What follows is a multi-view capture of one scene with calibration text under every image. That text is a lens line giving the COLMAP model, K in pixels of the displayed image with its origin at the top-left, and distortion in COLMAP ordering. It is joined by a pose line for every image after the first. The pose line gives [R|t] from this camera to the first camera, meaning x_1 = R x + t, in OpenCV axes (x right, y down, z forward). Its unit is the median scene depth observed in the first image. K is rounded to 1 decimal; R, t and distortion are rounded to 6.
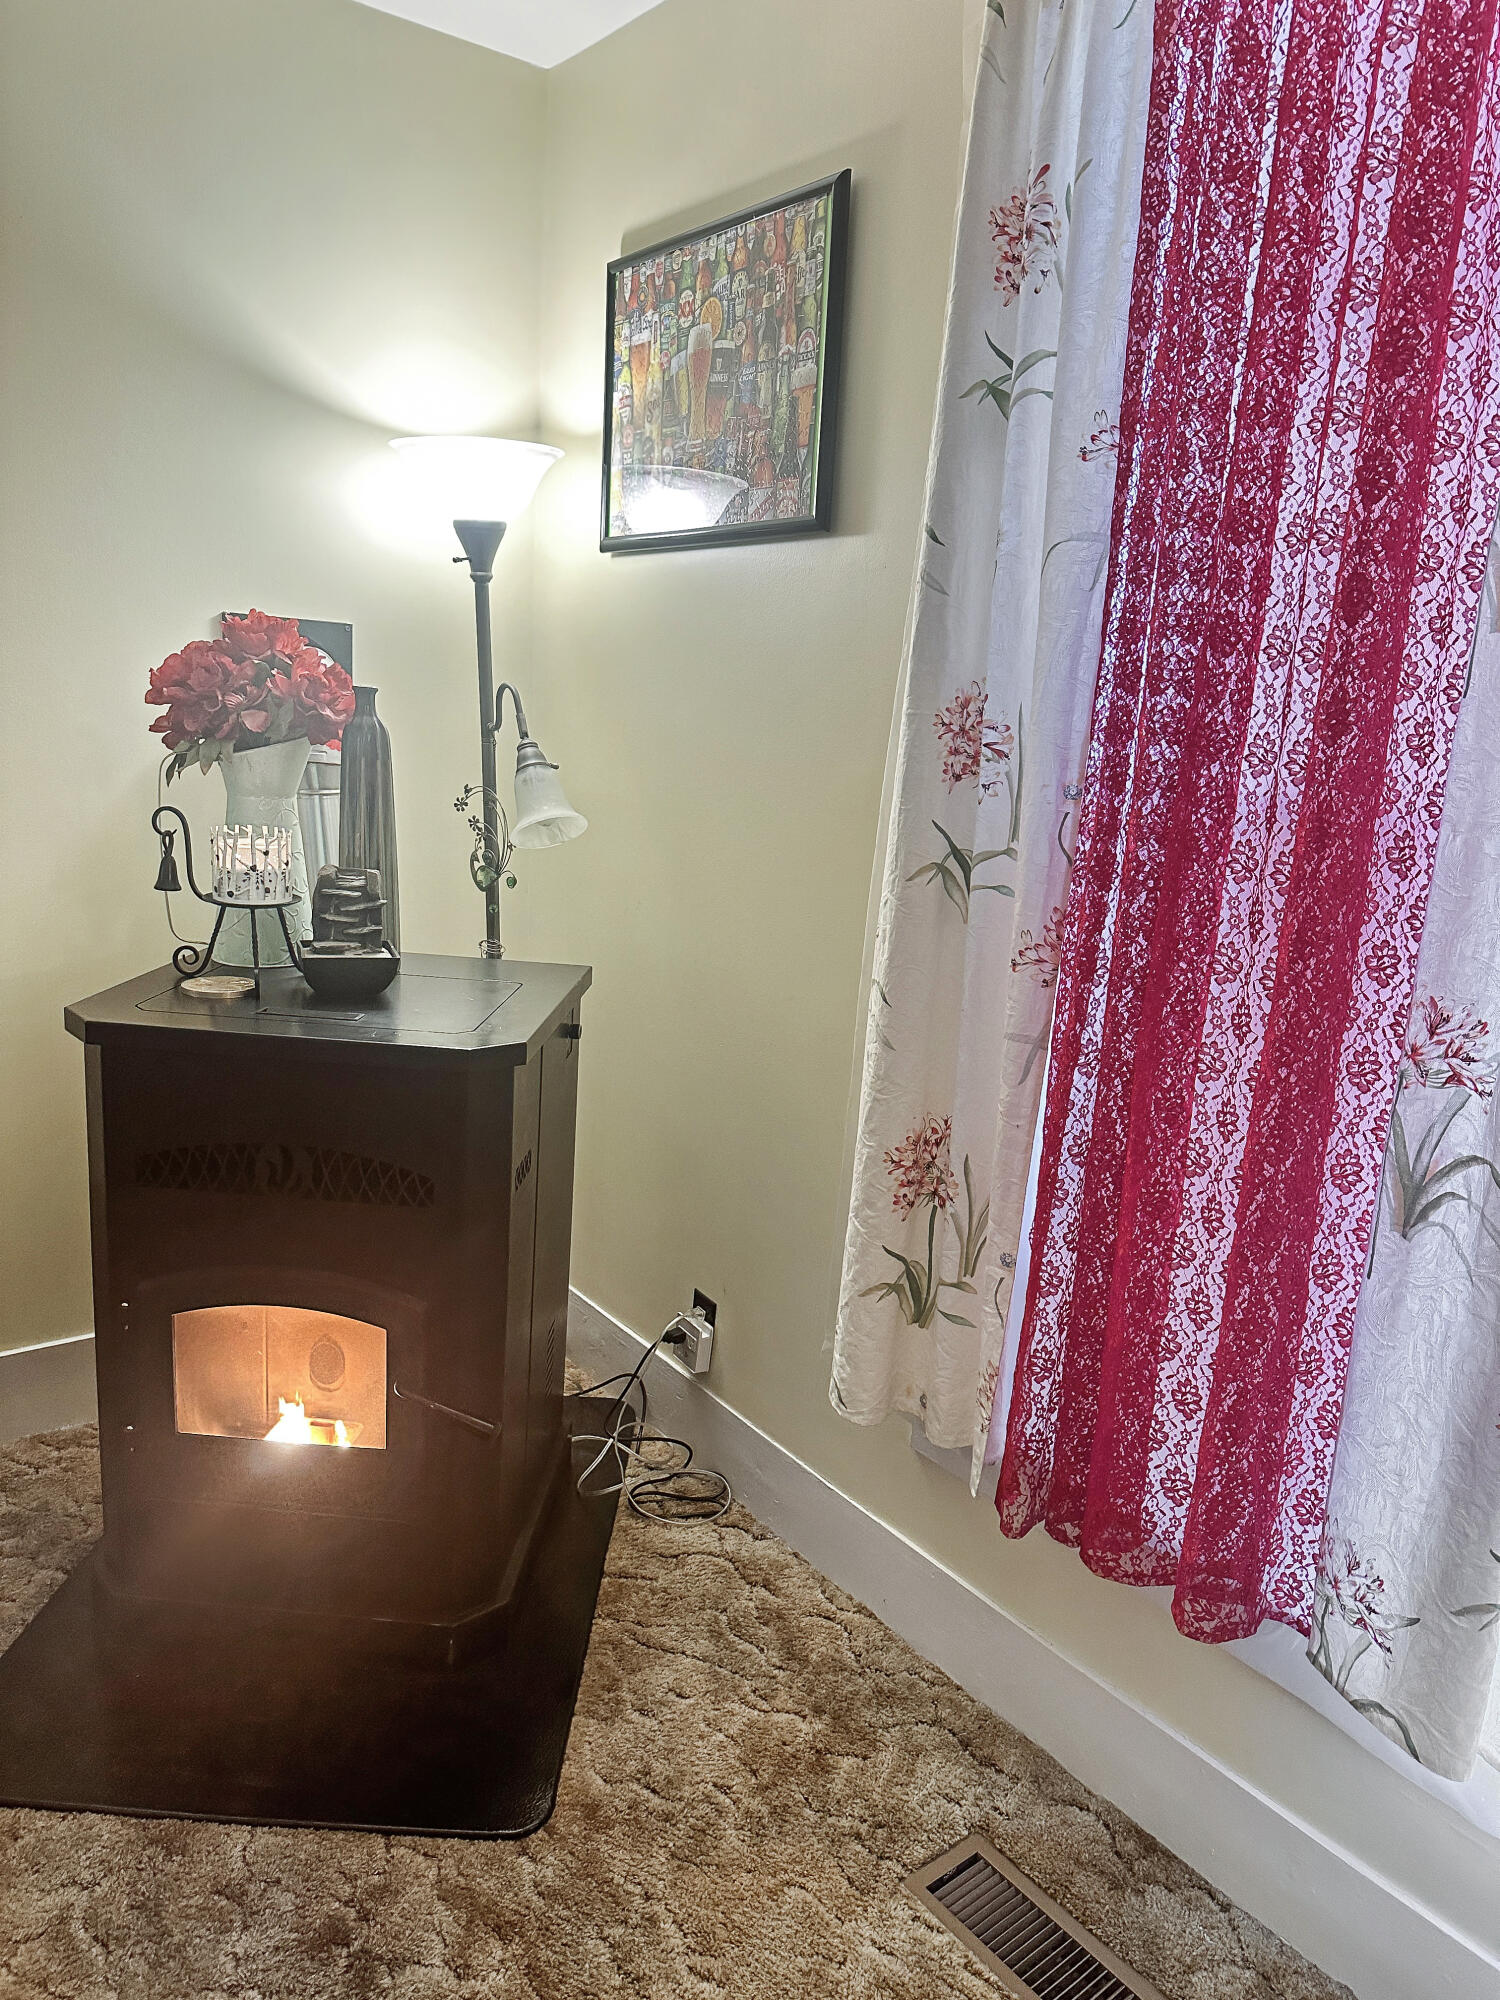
lens RADIAL K [[1402.0, 0, 750.3], [0, 1402.0, 998.9], [0, 0, 1]] dist [0.005072, 0.000576]
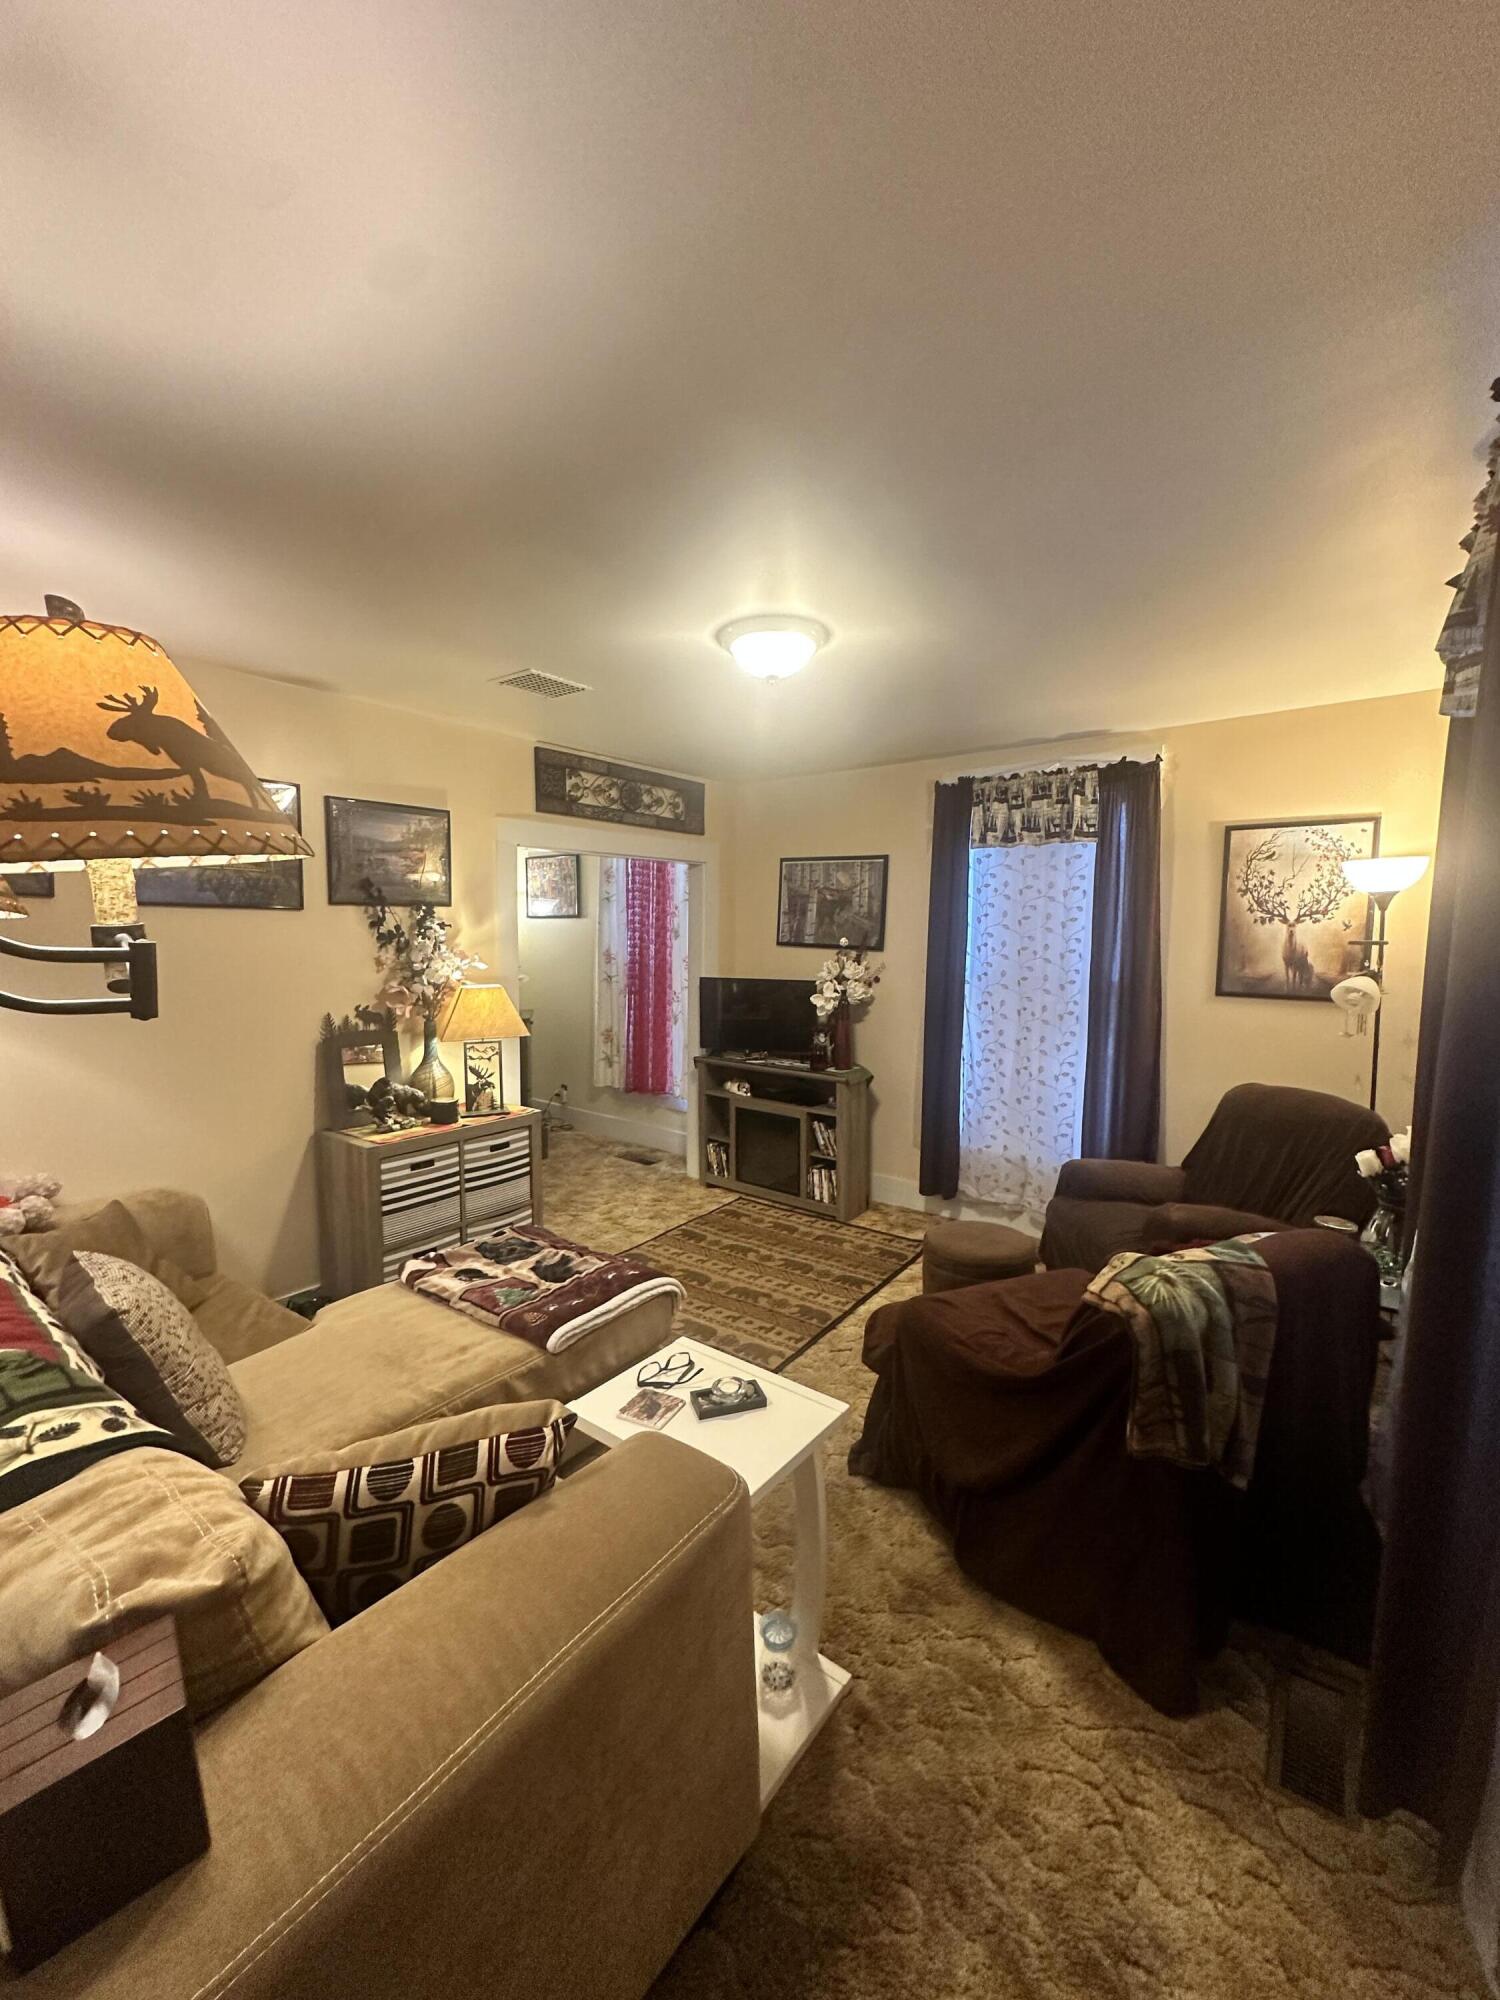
lens RADIAL K [[797.5, 0, 750.1], [0, 797.5, 1001.3], [0, 0, 1]] dist [-0.004298, 0.001110]
pose [[0.962727, -0.072075, 0.260695, -0.142203], [0.101402, 0.989722, -0.100838, 0.363290], [-0.250748, 0.123515, 0.960140, -2.129916]]
